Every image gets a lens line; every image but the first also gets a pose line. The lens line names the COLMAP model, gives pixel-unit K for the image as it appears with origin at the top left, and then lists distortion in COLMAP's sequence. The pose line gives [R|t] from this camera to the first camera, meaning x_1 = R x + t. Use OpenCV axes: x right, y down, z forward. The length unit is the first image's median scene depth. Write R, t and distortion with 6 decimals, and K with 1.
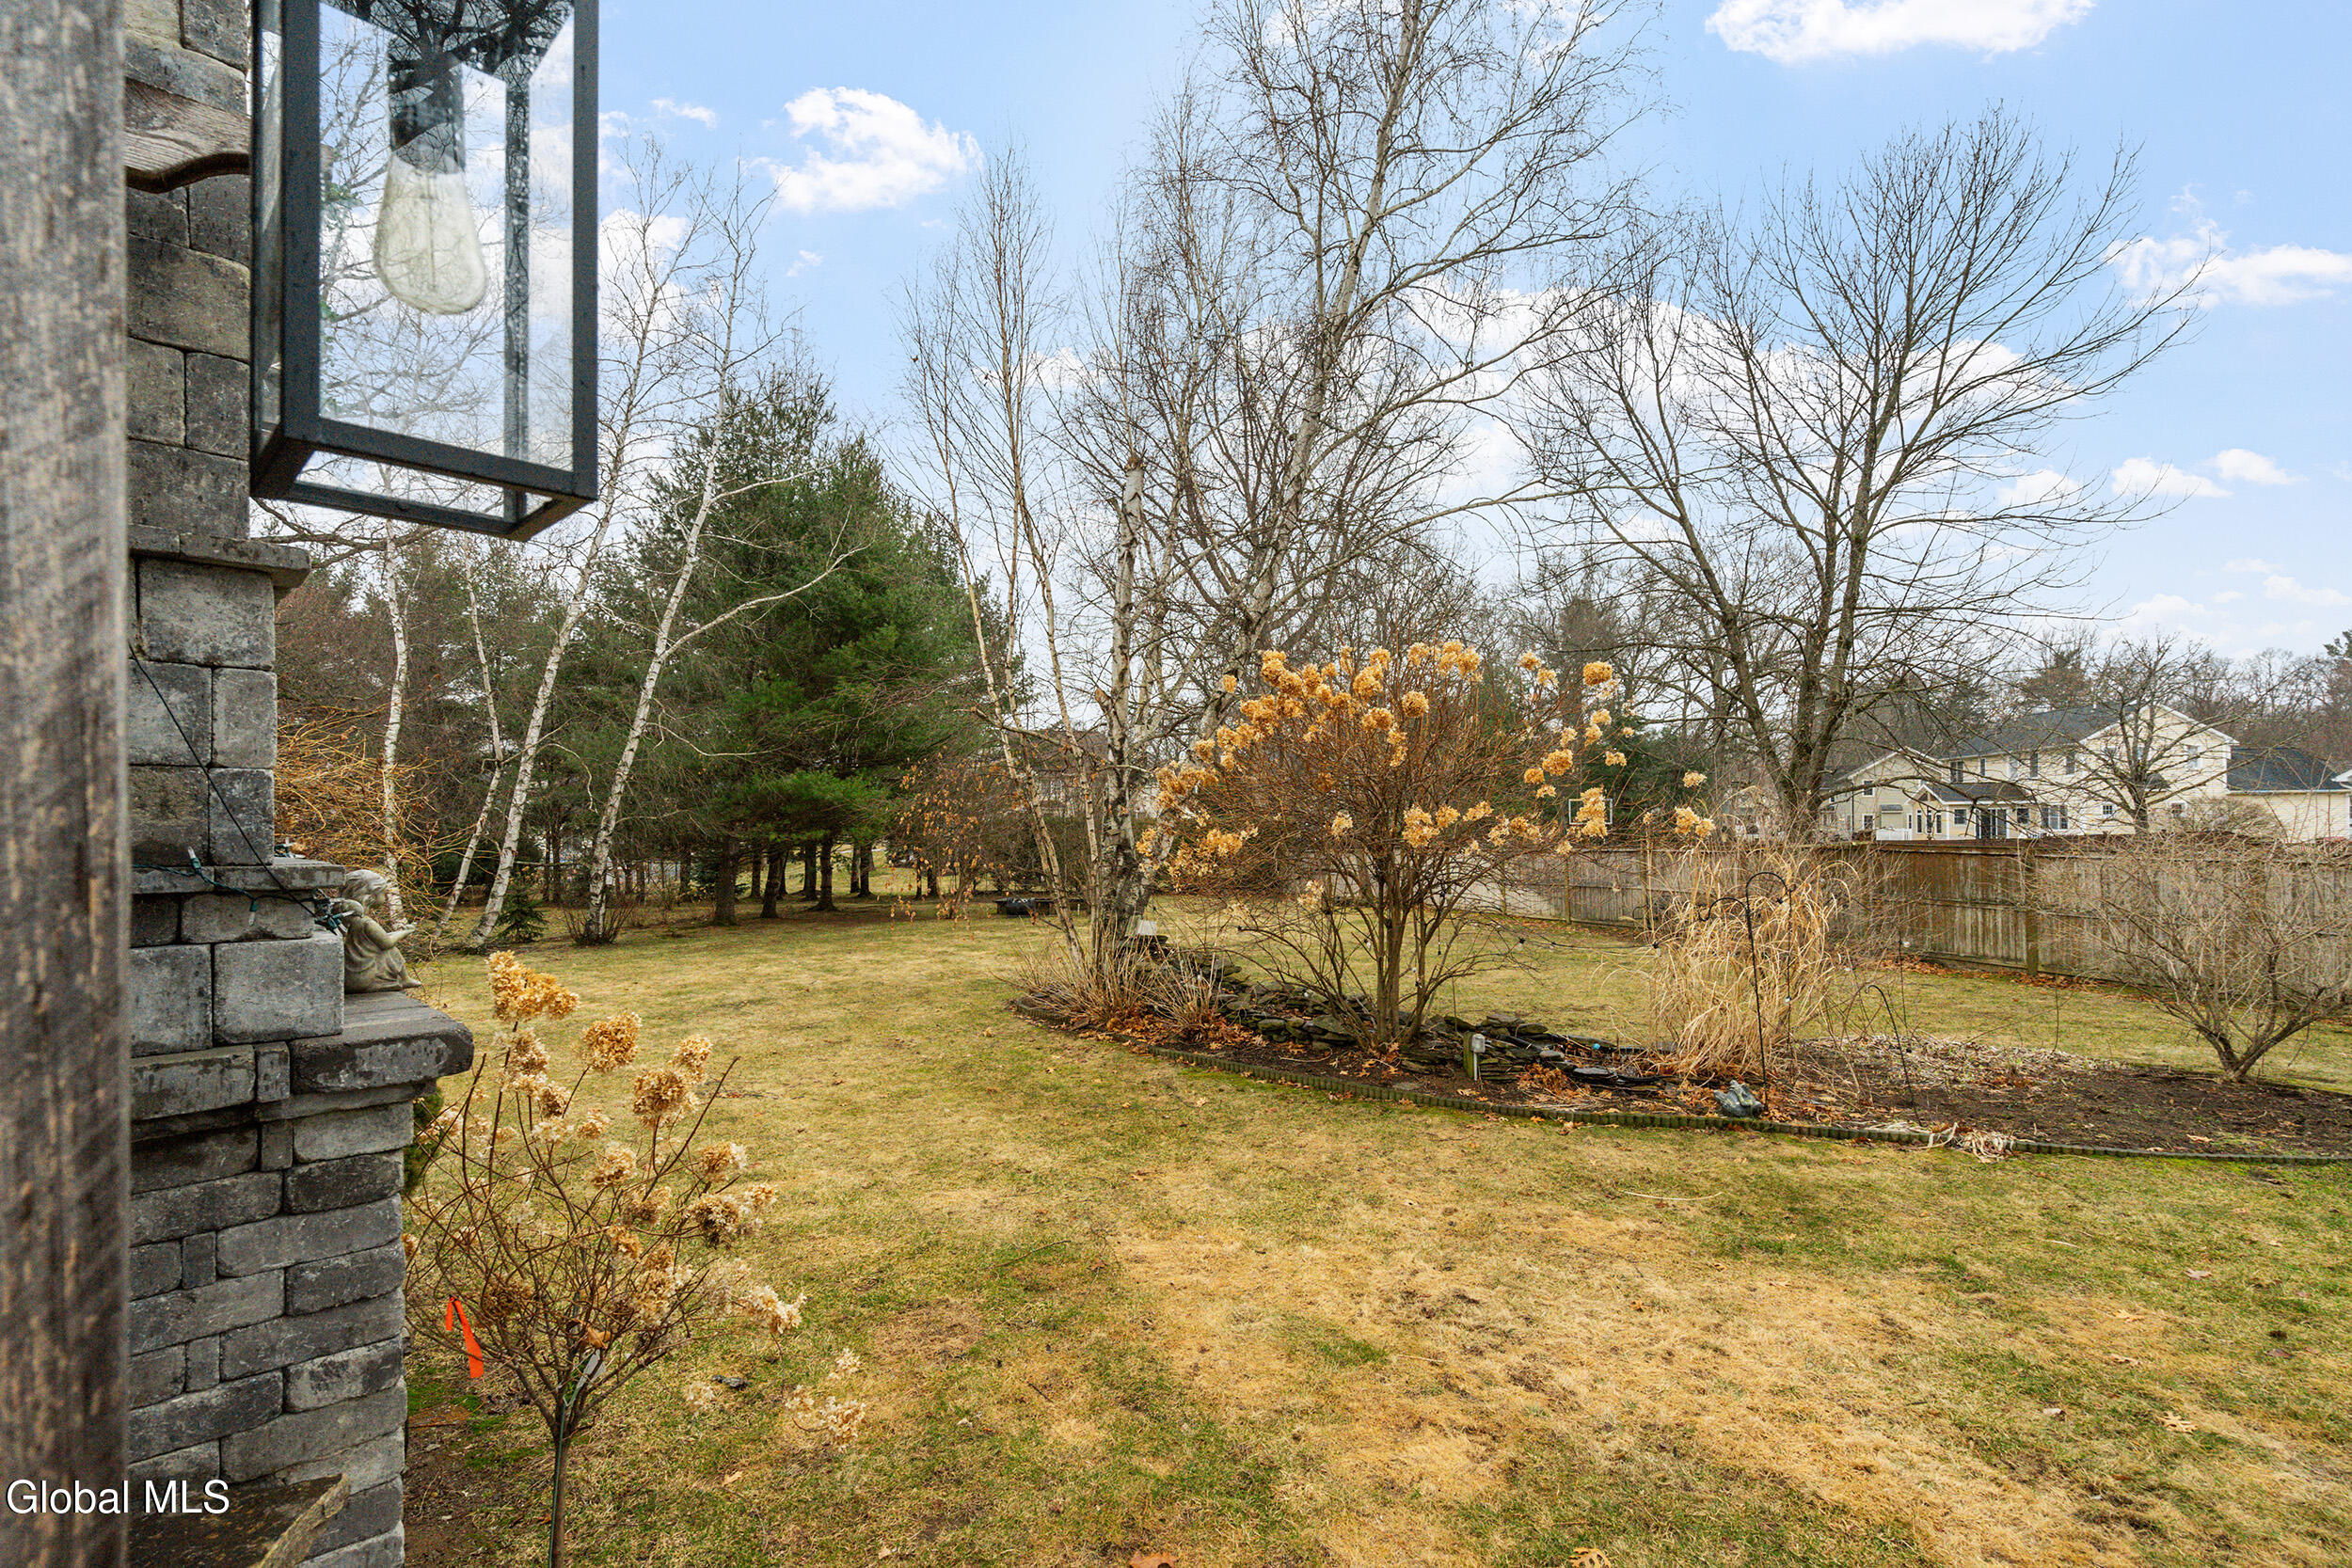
lens RADIAL K [[1110.7, 0, 1162.9], [0, 1110.7, 825.4], [0, 0, 1]] dist [-0.006502, 0.001612]
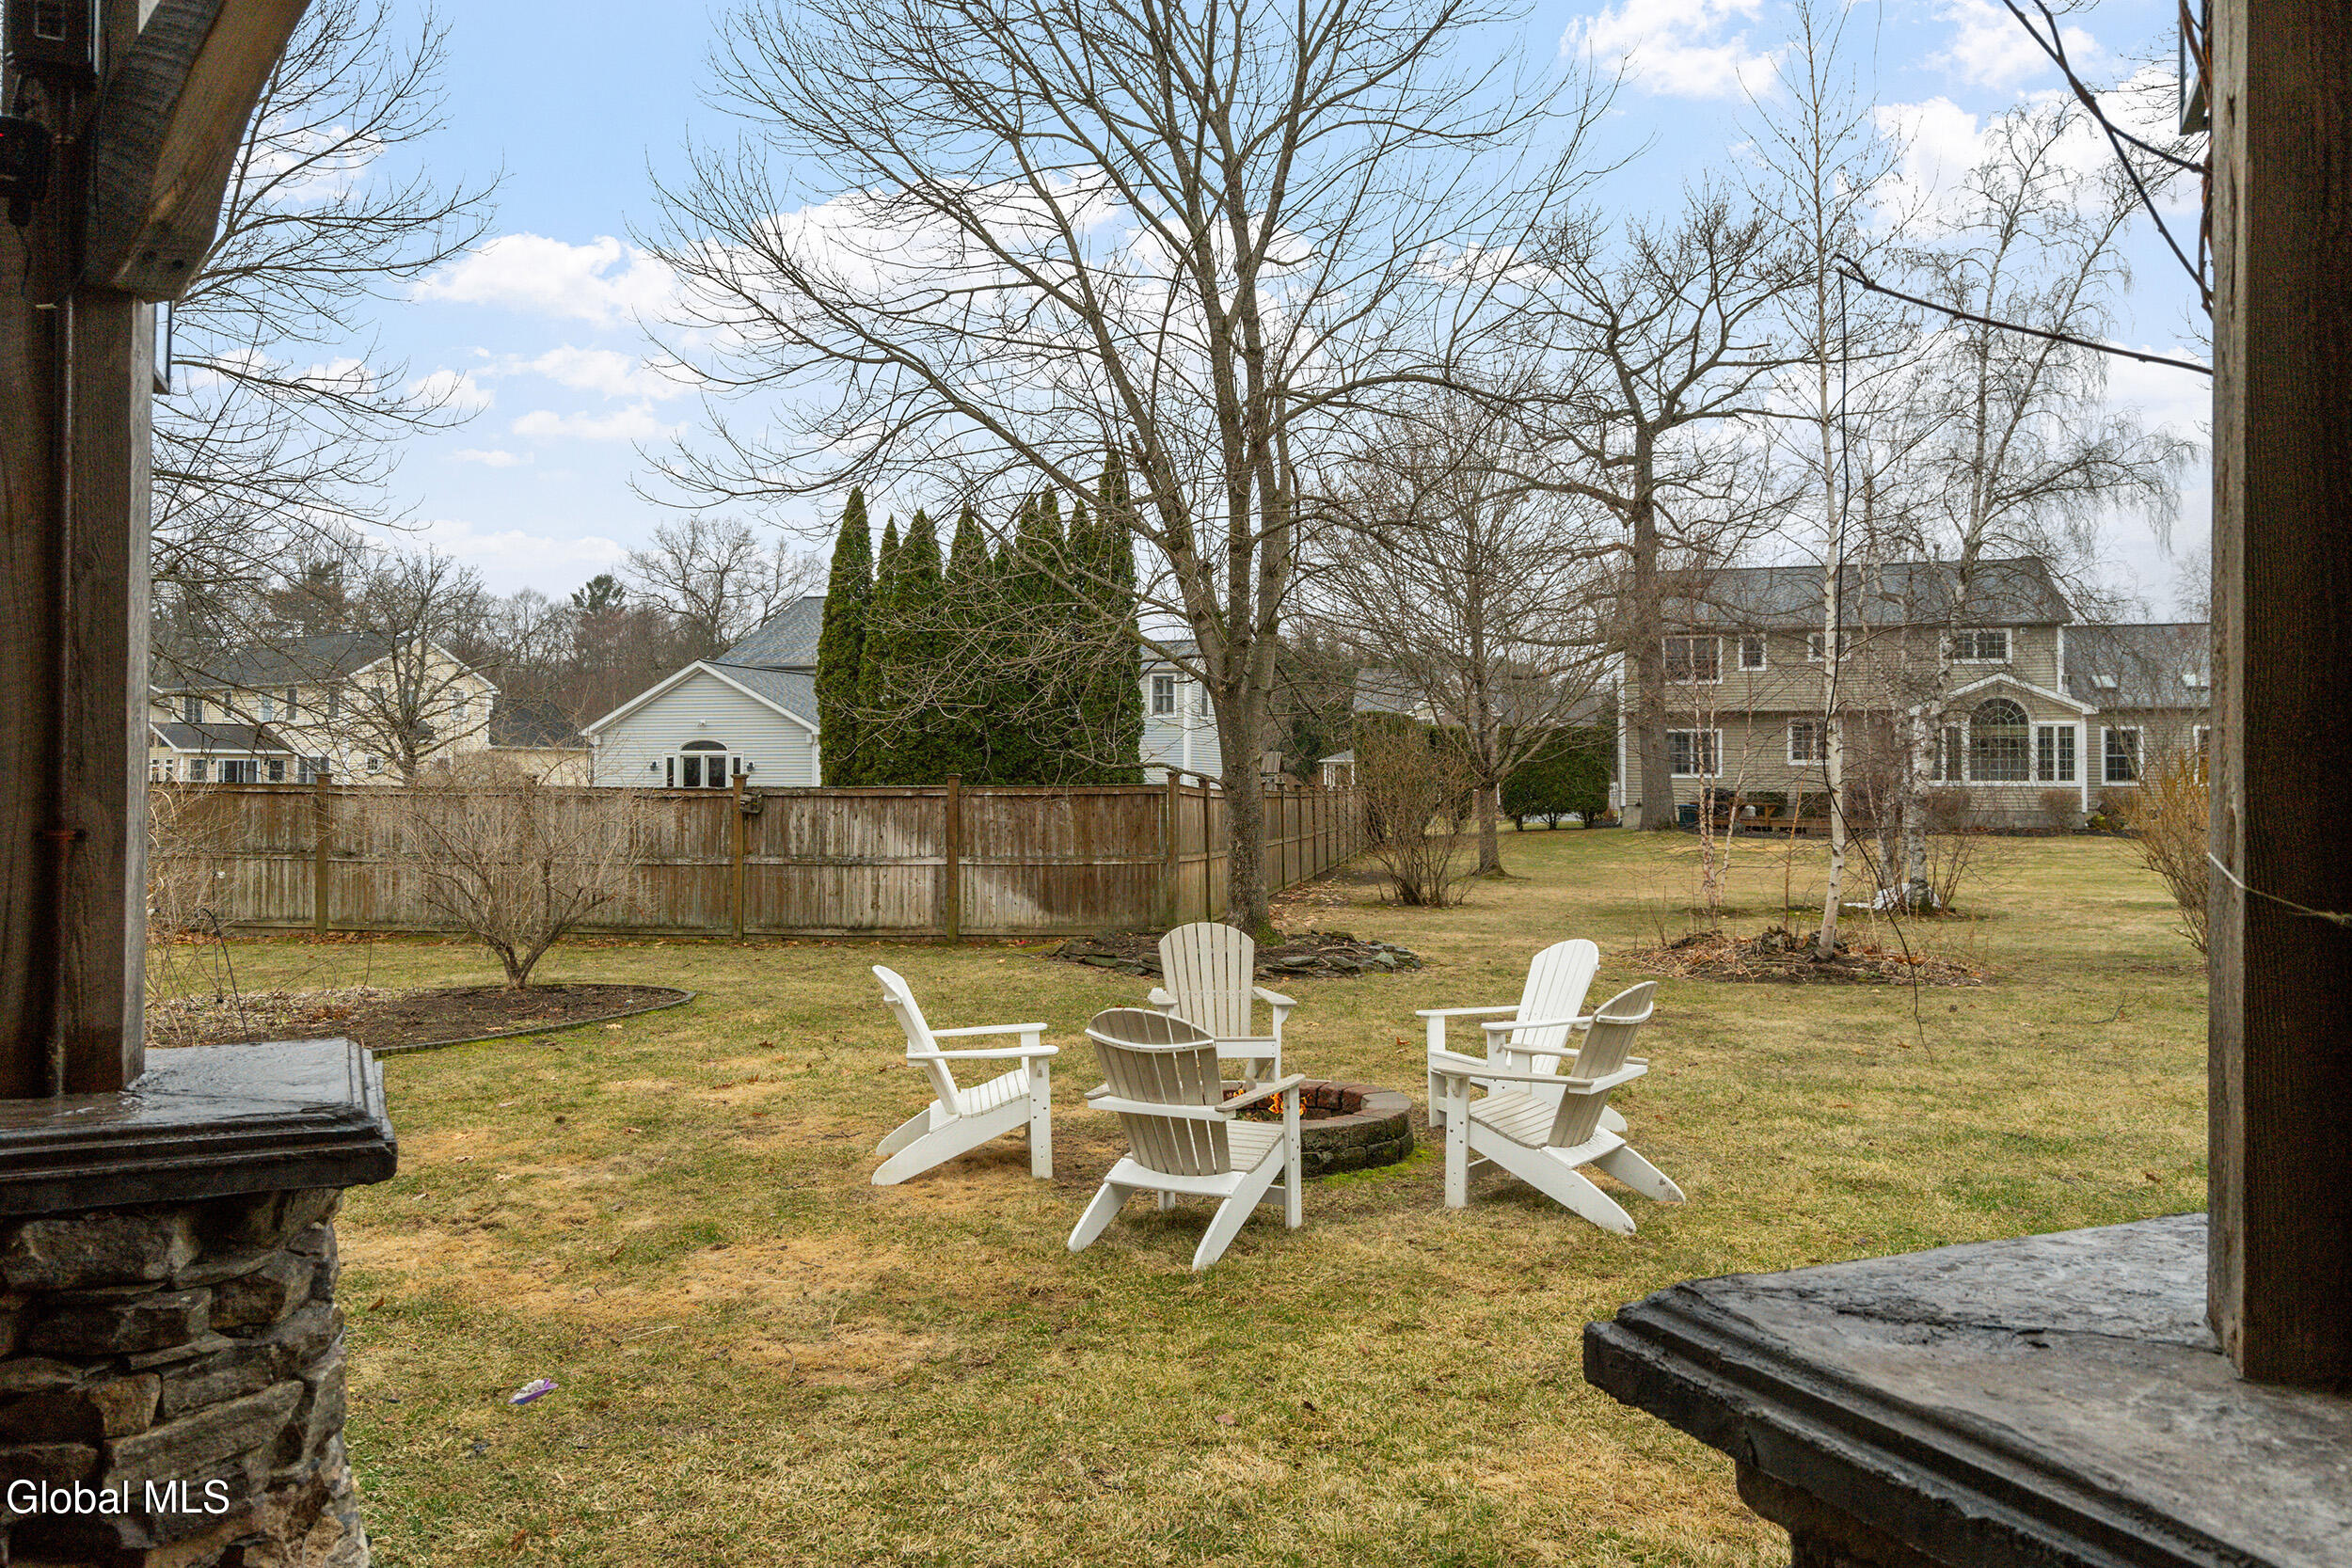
lens RADIAL K [[1663.0, 0, 1172.2], [0, 1663.0, 774.9], [0, 0, 1]] dist [-0.003452, -0.000975]
pose [[0.399850, 0.022321, 0.916309, -0.097116], [-0.016746, 0.999714, -0.017046, 0.018688], [-0.916428, -0.008529, 0.400110, -0.083913]]
